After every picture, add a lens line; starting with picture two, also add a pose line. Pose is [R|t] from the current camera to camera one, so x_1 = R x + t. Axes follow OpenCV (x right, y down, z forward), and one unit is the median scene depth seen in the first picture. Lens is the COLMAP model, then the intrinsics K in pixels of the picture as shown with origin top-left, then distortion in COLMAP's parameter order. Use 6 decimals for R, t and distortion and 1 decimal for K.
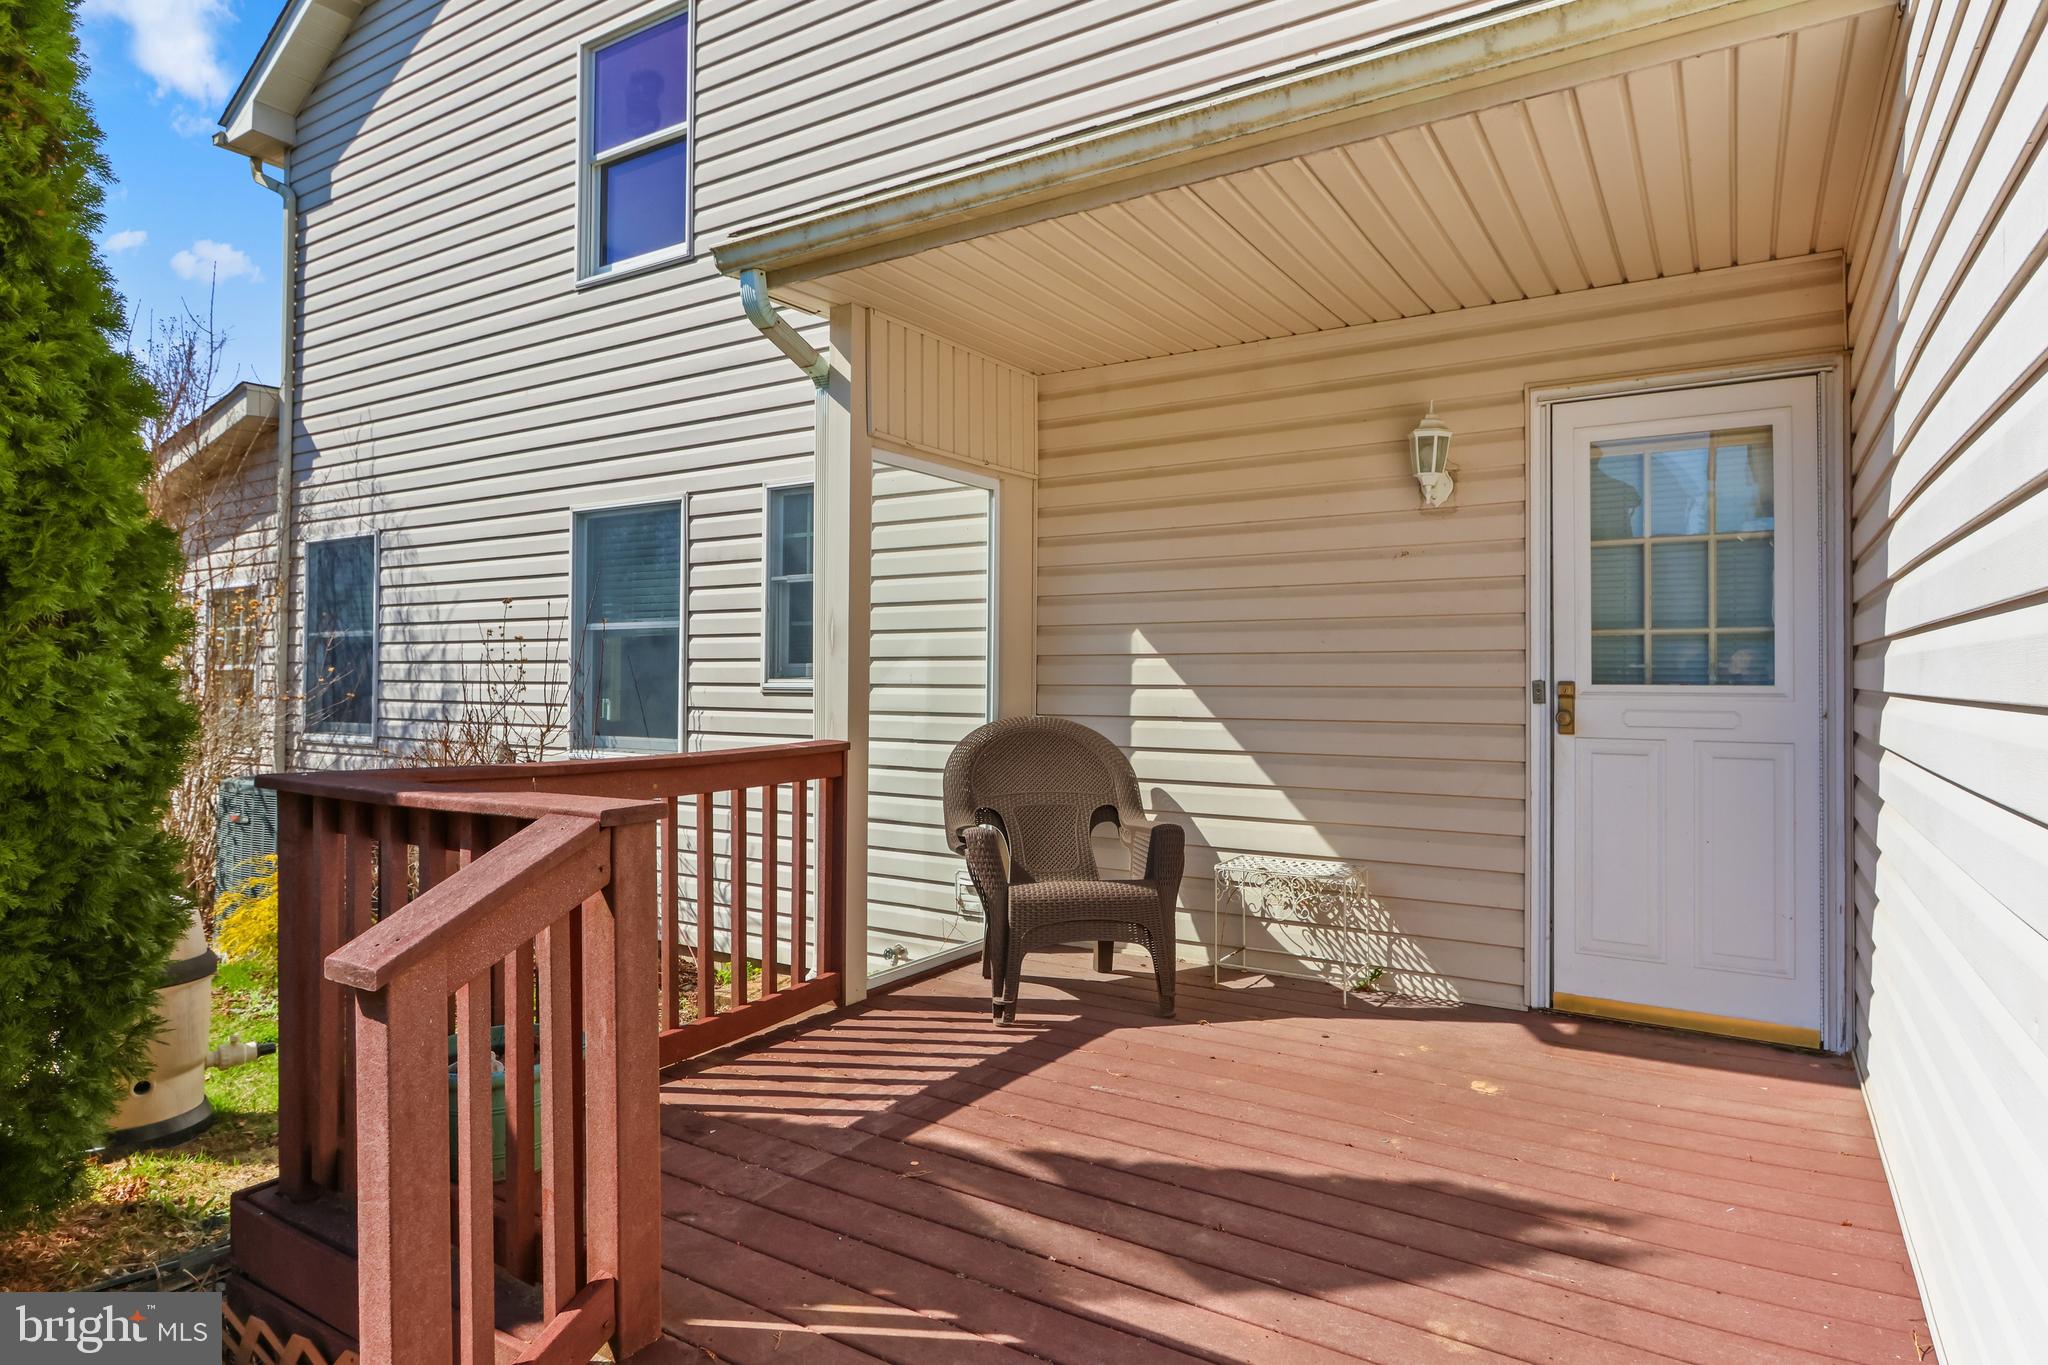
lens RADIAL K [[1128.3, 0, 1026.3], [0, 1128.3, 681.4], [0, 0, 1]] dist [0.001774, 0.000145]
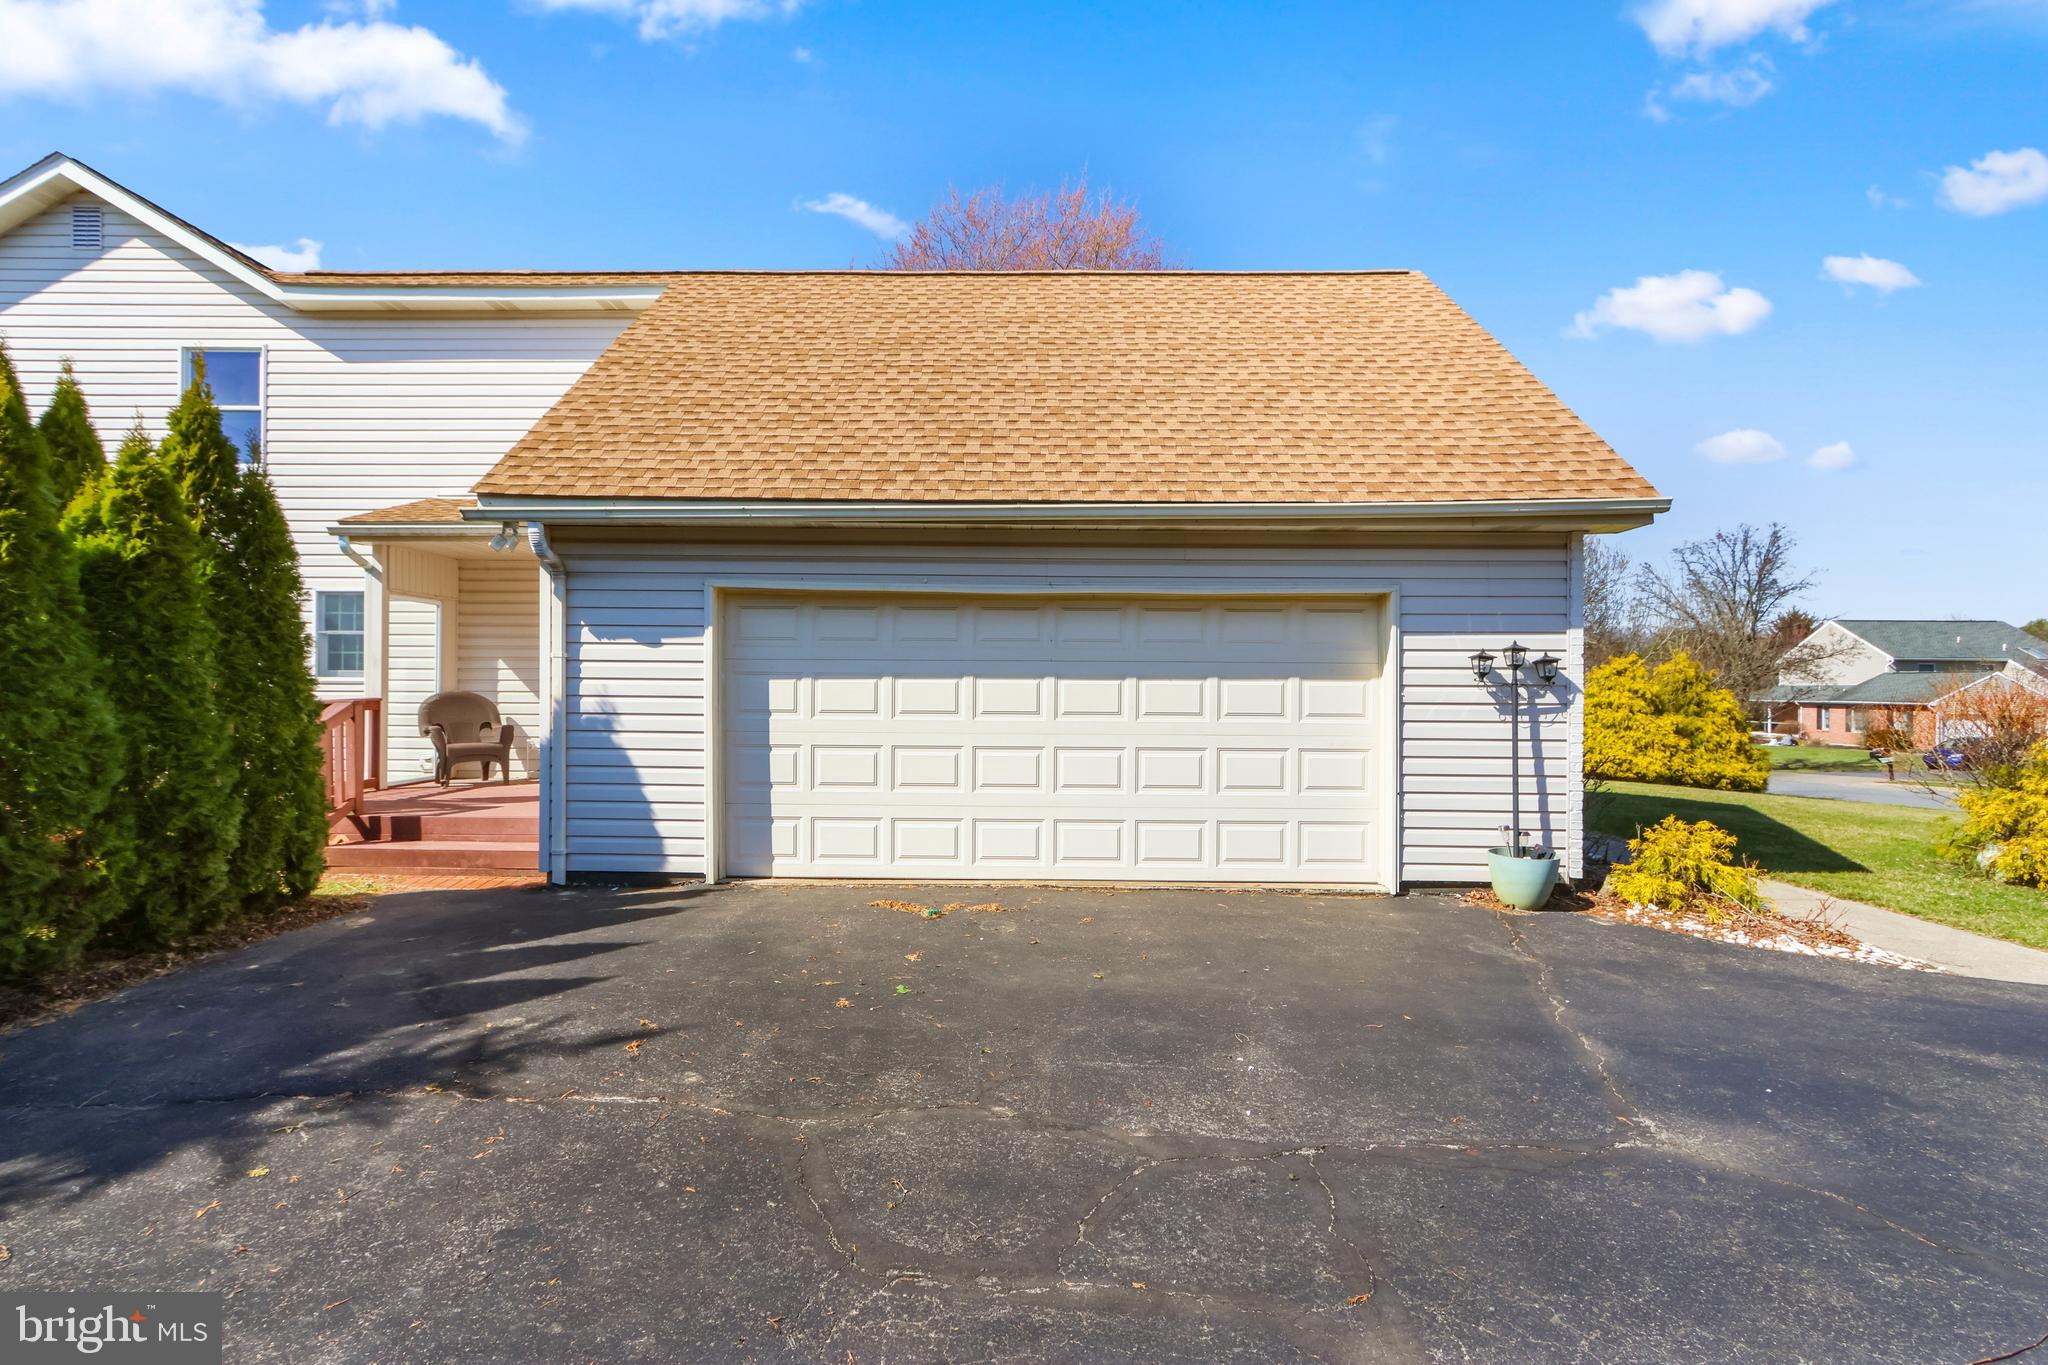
lens RADIAL K [[929.7, 0, 1029.2], [0, 929.7, 695.2], [0, 0, 1]] dist [-0.011468, -0.000243]
pose [[0.848100, -0.002822, 0.529828, -0.005170], [-0.000556, 0.999981, 0.006215, 0.028069], [-0.529835, -0.005565, 0.848082, -1.694208]]
